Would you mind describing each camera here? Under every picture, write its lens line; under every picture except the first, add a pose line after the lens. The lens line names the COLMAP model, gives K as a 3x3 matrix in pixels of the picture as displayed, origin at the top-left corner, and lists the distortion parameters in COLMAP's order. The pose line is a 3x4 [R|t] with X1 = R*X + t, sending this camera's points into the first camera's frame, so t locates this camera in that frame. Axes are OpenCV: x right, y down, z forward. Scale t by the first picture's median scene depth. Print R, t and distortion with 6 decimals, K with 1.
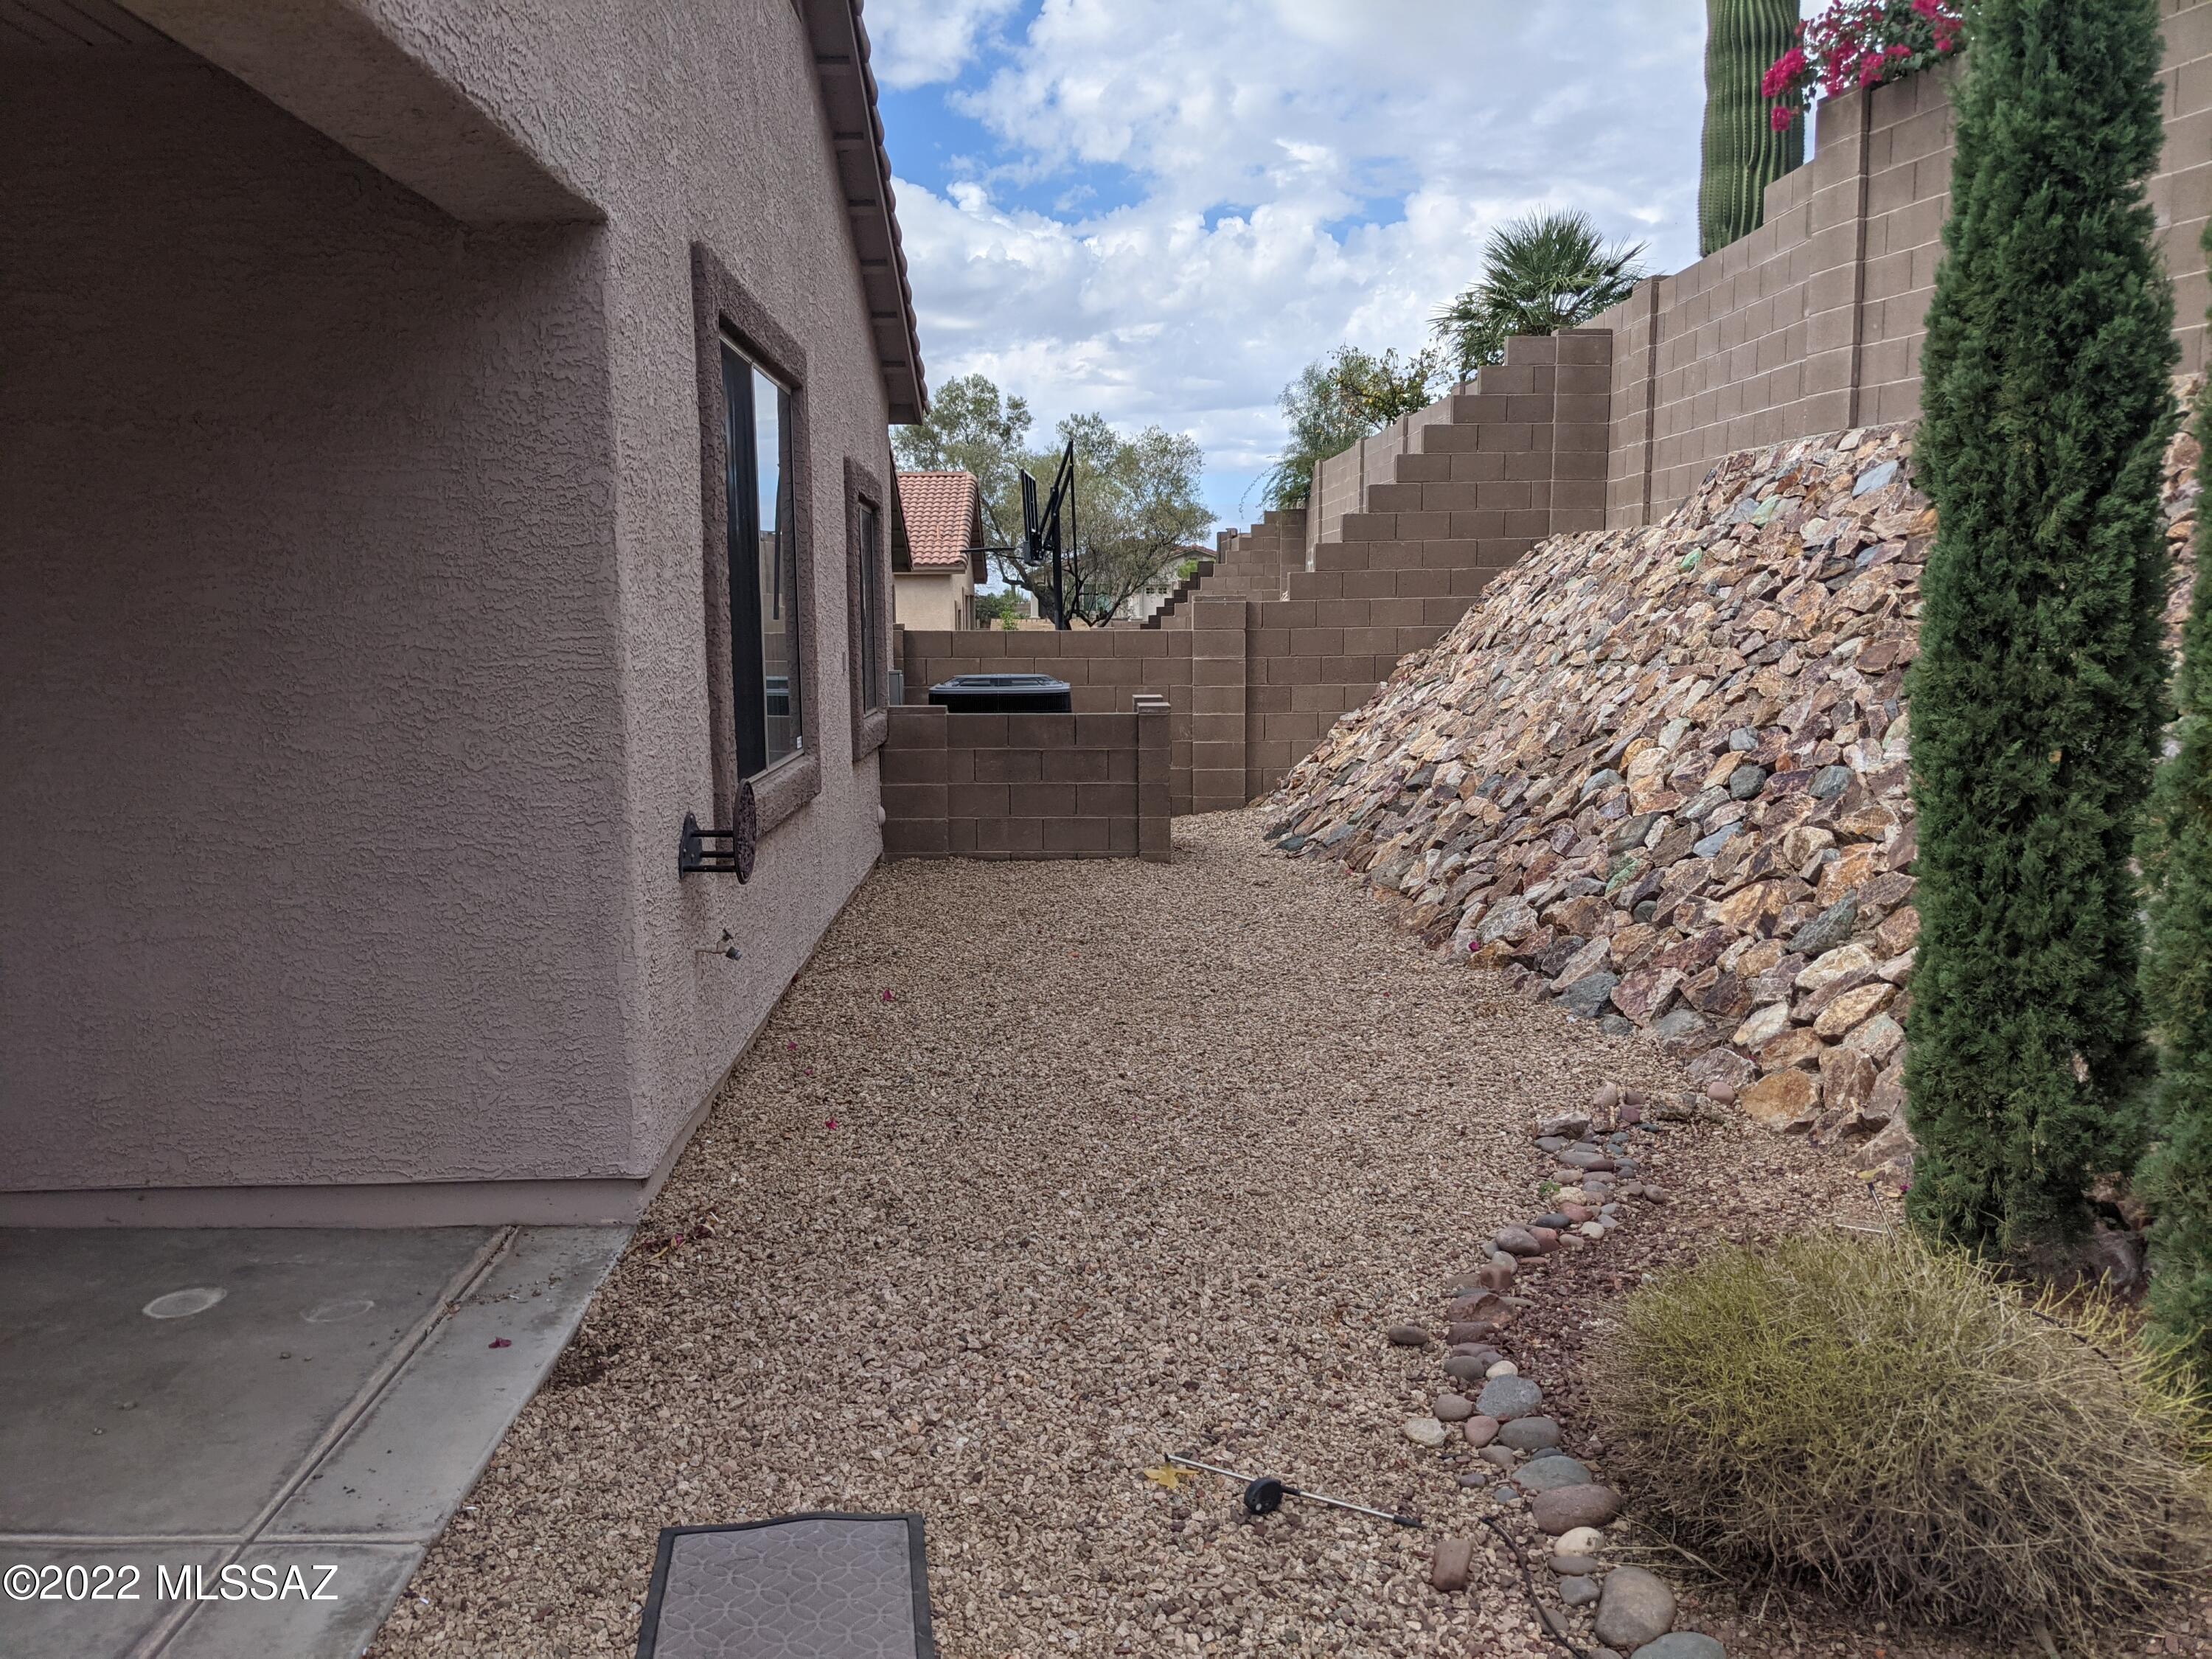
lens RADIAL K [[1740.8, 0, 1108.1], [0, 1740.8, 814.5], [0, 0, 1]] dist [0.054907, -0.090806]
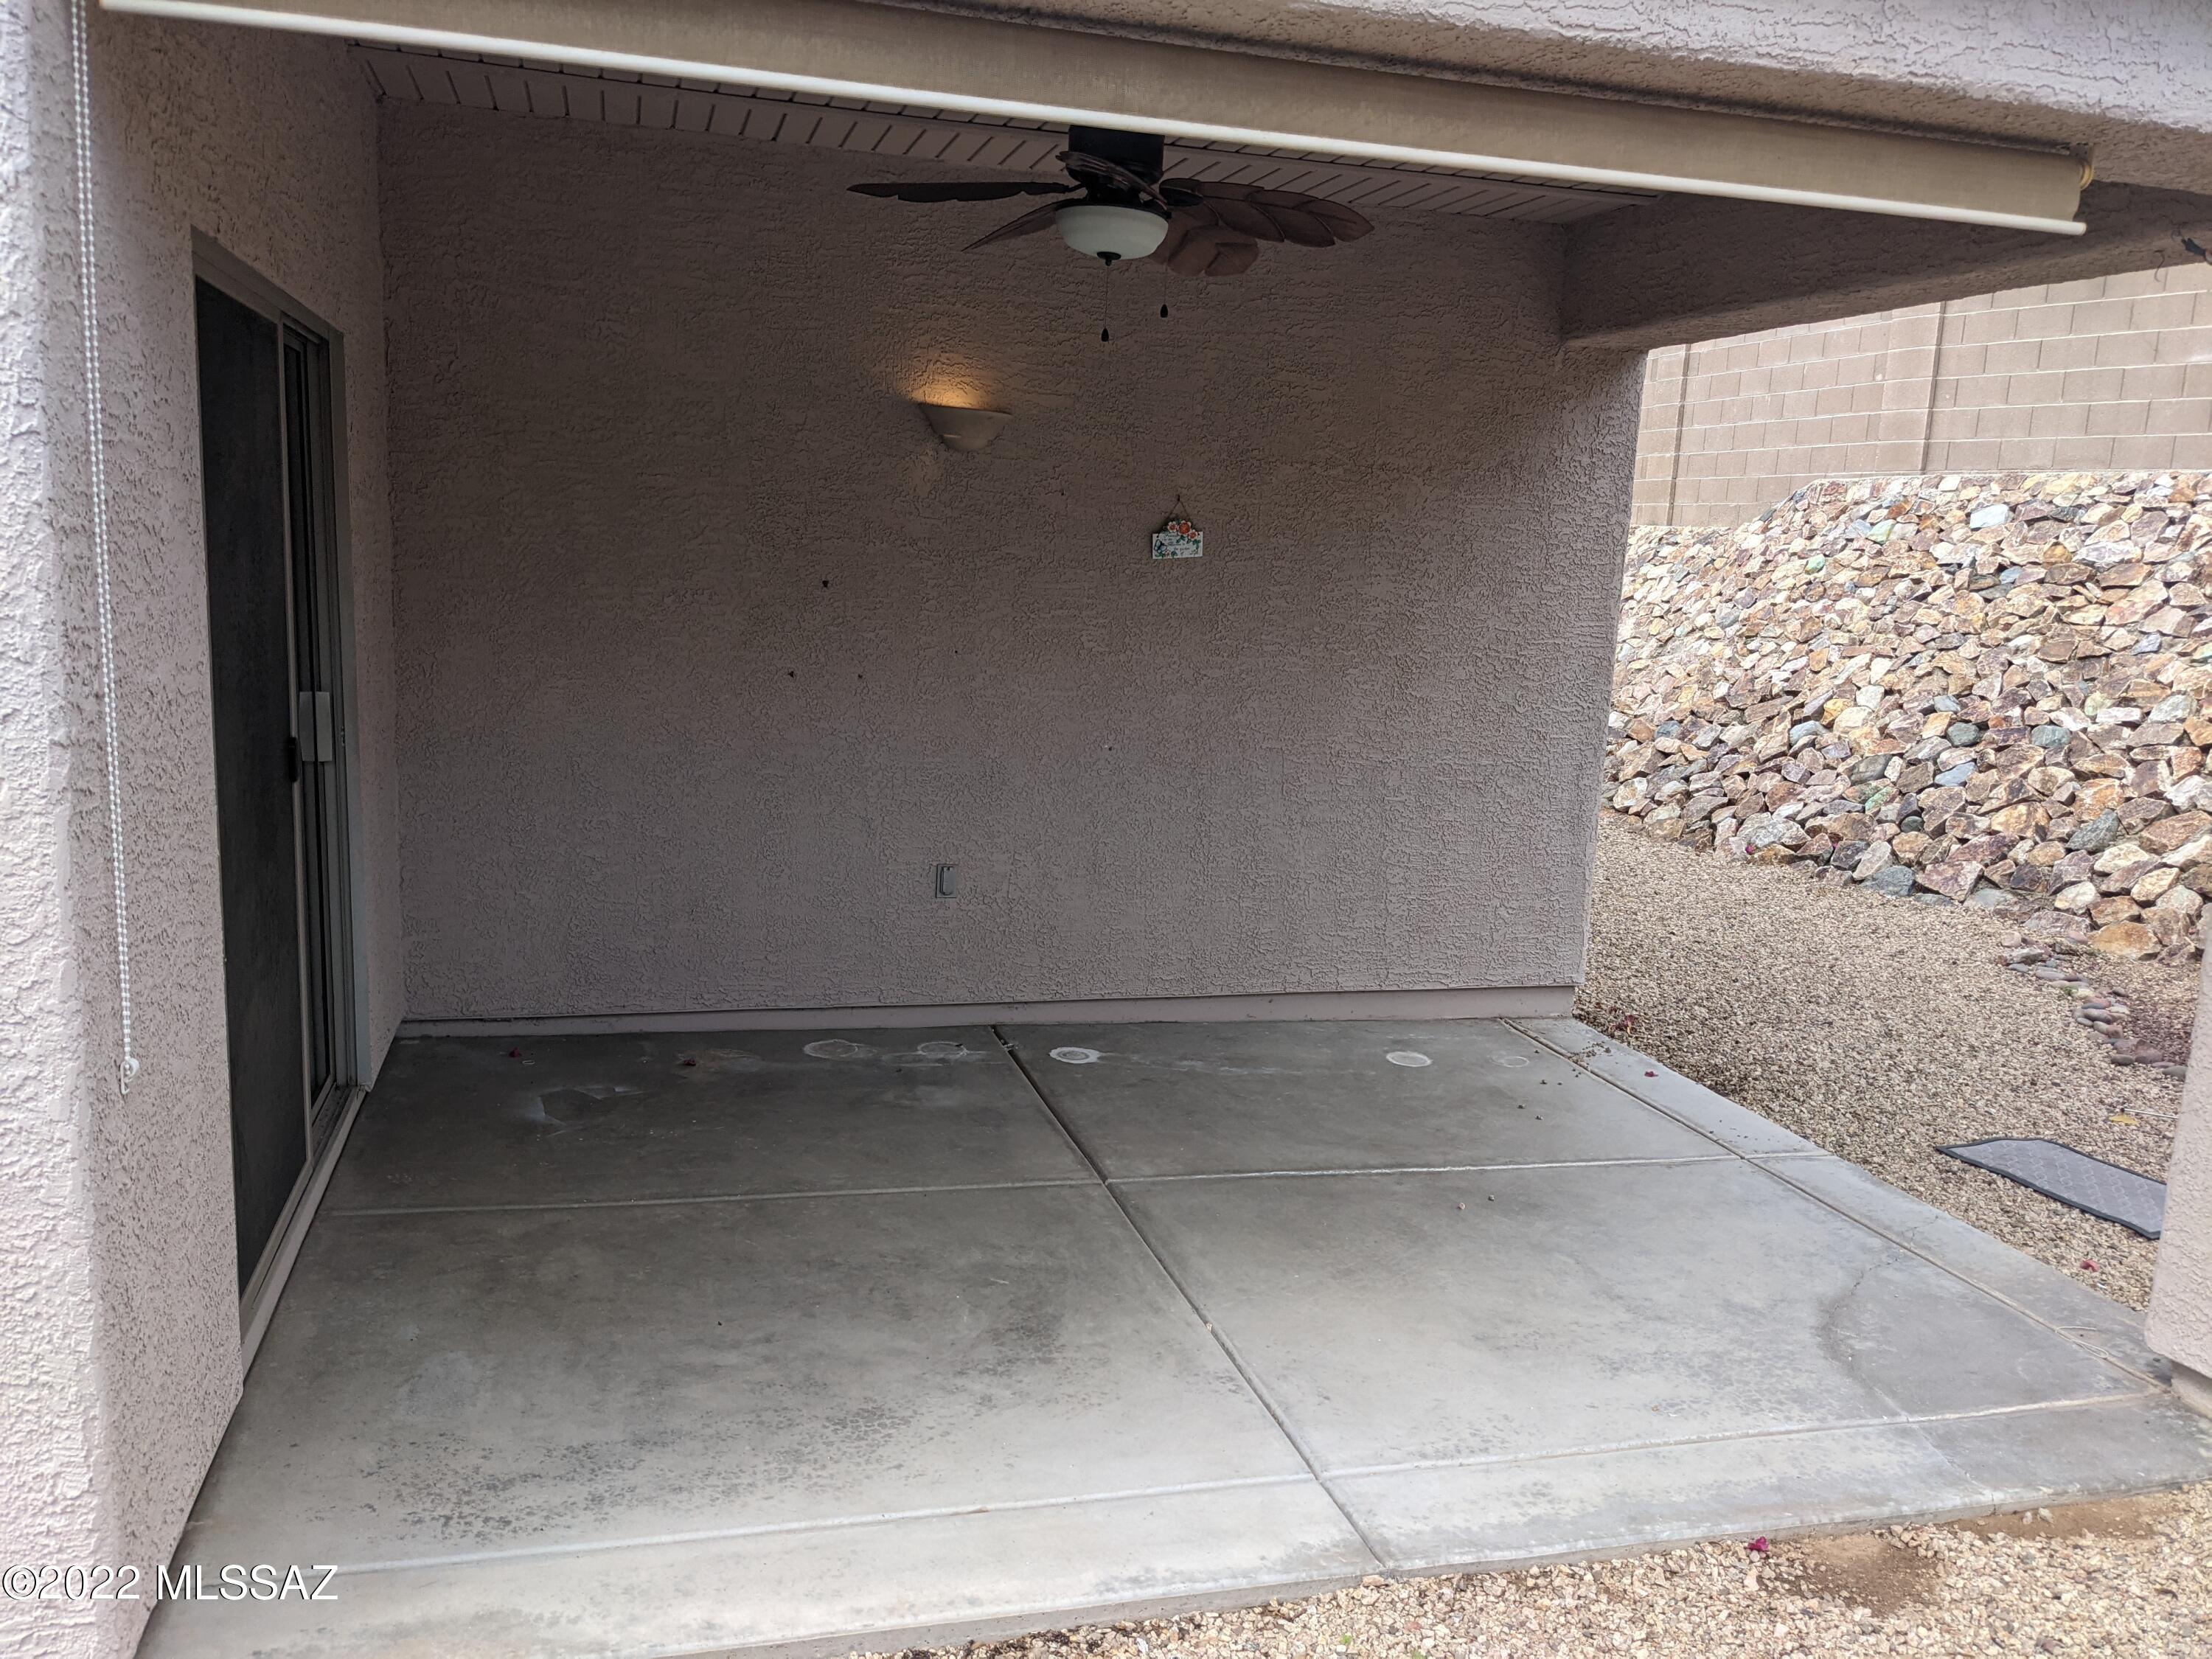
lens RADIAL K [[1740.8, 0, 1099.4], [0, 1740.8, 847.0], [0, 0, 1]] dist [0.054907, -0.090806]
pose [[0.971508, 0.009406, 0.236819, -0.686485], [-0.023648, 0.998073, 0.057368, 0.007963], [-0.235823, -0.061334, 0.969859, -0.237318]]
